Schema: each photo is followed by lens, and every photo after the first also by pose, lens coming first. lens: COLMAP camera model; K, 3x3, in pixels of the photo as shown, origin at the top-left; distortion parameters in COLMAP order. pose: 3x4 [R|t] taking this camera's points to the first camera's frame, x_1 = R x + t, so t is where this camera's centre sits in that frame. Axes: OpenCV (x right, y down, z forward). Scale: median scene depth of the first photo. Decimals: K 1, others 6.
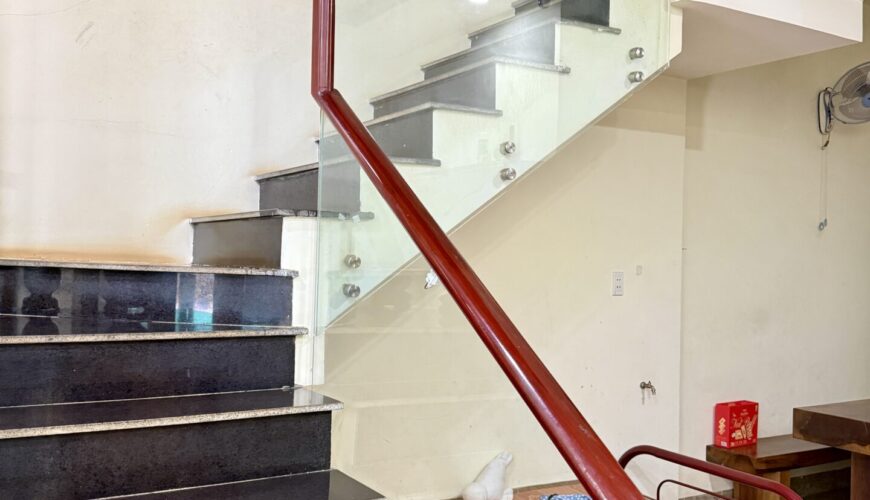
lens RADIAL K [[821.4, 0, 432.6], [0, 821.4, 246.7], [0, 0, 1]] dist [0.019681, 0.000000]
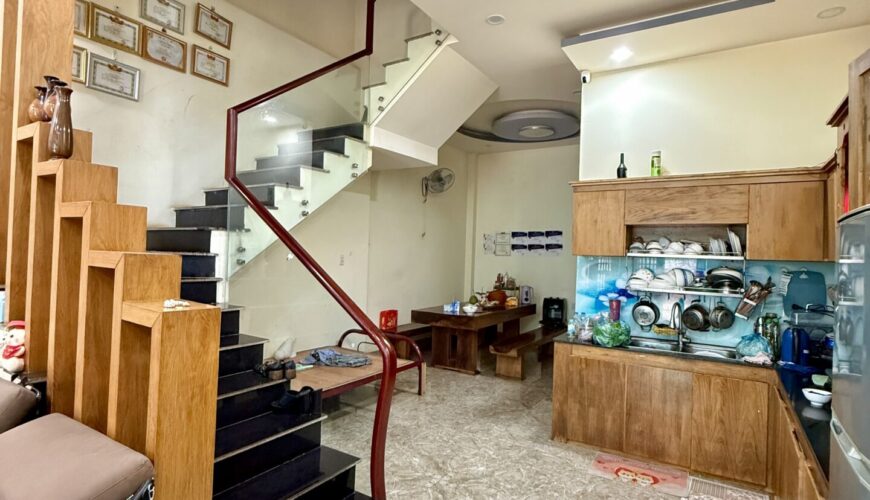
lens RADIAL K [[462.6, 0, 437.2], [0, 462.6, 247.7], [0, 0, 1]] dist [0.003211, -0.000171]
pose [[0.893282, 0.005050, 0.449468, -0.172100], [-0.011448, 0.999868, 0.011518, -0.008381], [-0.449351, -0.015434, 0.893222, -0.395232]]
